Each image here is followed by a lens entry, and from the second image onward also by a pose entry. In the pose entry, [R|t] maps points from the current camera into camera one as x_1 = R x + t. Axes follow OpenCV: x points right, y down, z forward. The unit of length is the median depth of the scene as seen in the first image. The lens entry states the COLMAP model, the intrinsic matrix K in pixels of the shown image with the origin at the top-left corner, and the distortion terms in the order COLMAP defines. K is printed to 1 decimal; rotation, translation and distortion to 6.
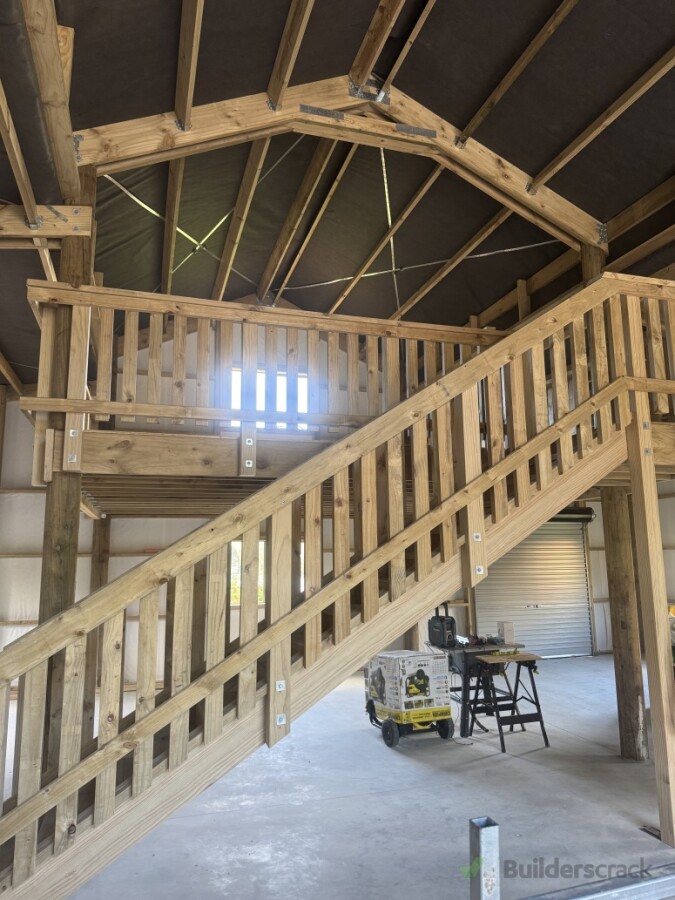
lens RADIAL K [[633.0, 0, 338.3], [0, 633.0, 449.8], [0, 0, 1]] dist [0.043191, -0.049841]
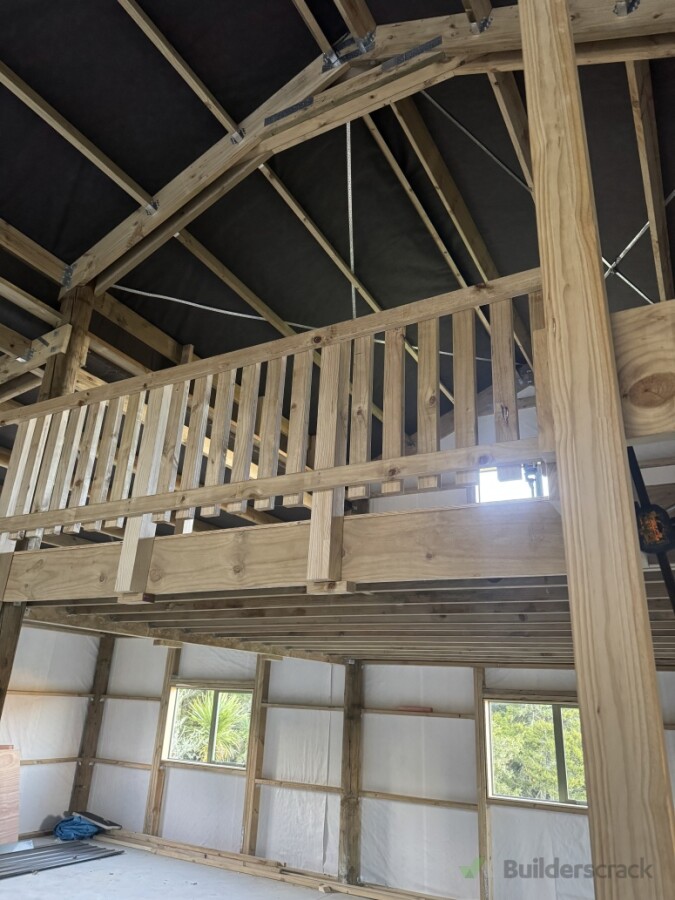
lens RADIAL K [[633.0, 0, 334.4], [0, 633.0, 447.0], [0, 0, 1]] dist [0.043191, -0.049841]
pose [[0.686220, -0.228978, -0.690413, 0.447396], [0.062590, 0.964228, -0.257579, 0.067906], [0.724696, 0.133543, 0.676005, 0.557093]]
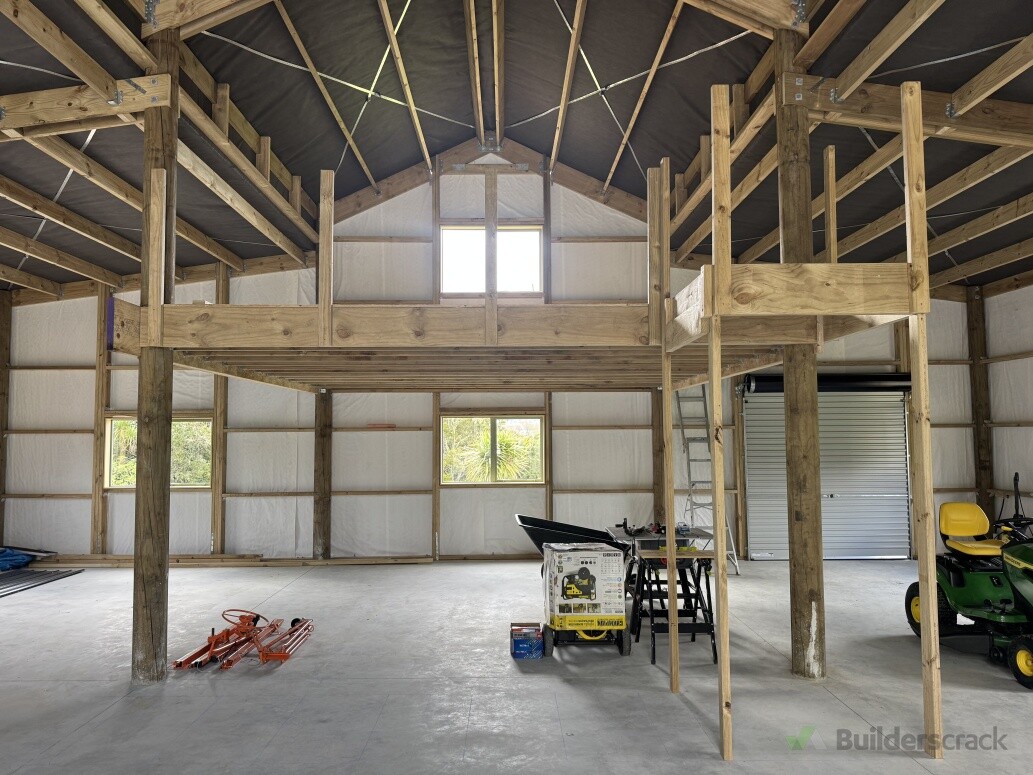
lens RADIAL K [[726.5, 0, 509.9], [0, 726.5, 388.8], [0, 0, 1]] dist [0.043191, -0.049841]
pose [[0.956081, -0.012620, -0.292831, 0.367183], [0.042095, 0.994627, 0.094575, 0.012041], [0.290064, -0.102748, 0.951475, 0.029804]]
